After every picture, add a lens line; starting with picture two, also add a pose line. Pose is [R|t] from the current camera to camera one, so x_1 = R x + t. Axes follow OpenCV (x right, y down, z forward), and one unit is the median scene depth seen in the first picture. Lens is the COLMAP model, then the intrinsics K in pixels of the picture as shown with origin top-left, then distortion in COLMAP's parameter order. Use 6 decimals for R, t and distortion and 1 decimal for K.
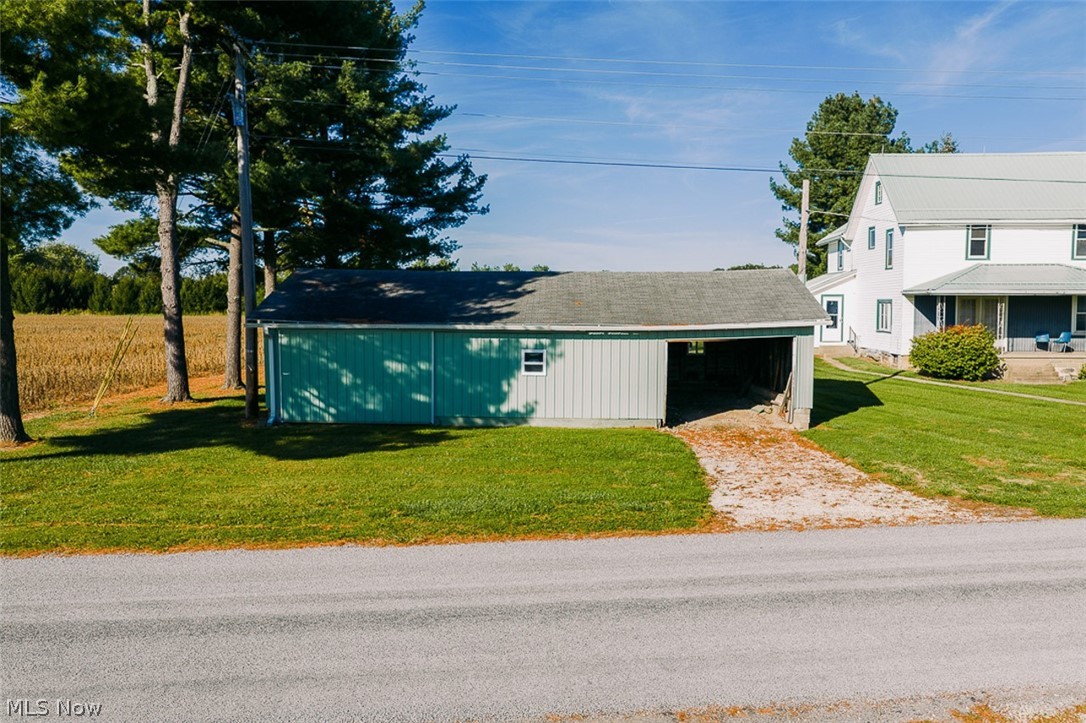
lens RADIAL K [[899.4, 0, 543.0], [0, 899.4, 361.5], [0, 0, 1]] dist [-0.004864, 0.003749]
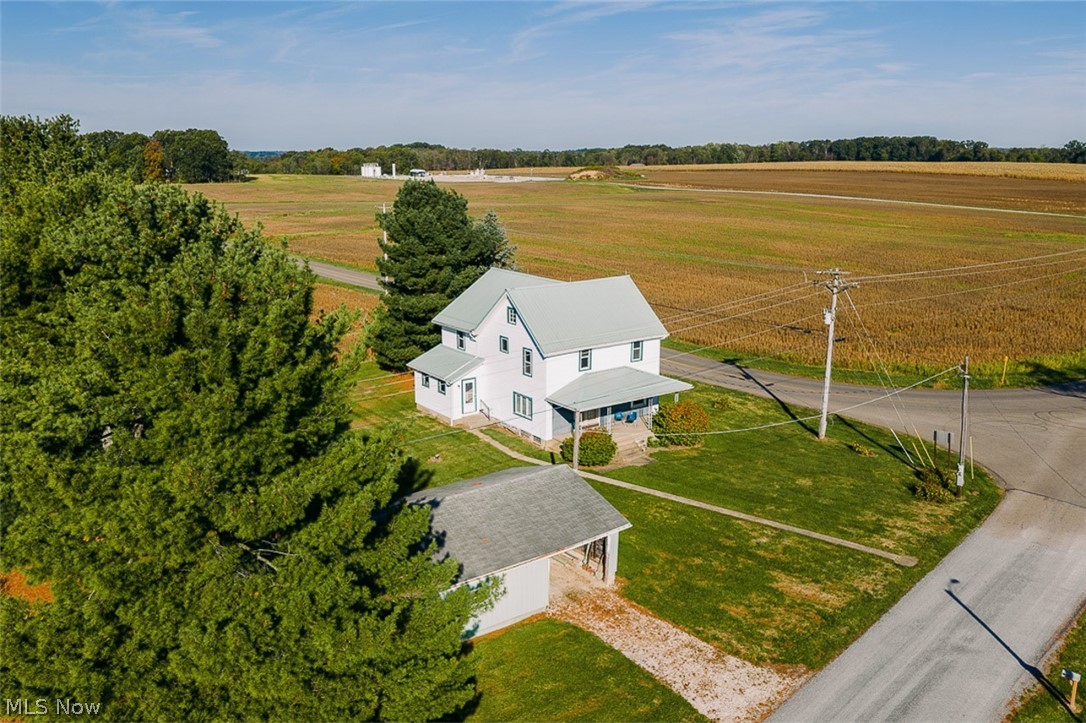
lens RADIAL K [[899.4, 0, 543.0], [0, 899.4, 361.5], [0, 0, 1]] dist [-0.004864, 0.003749]
pose [[0.775099, -0.147364, 0.614415, -0.489049], [0.043778, 0.982610, 0.180447, -0.403326], [-0.630322, -0.112966, 0.768071, -0.103109]]
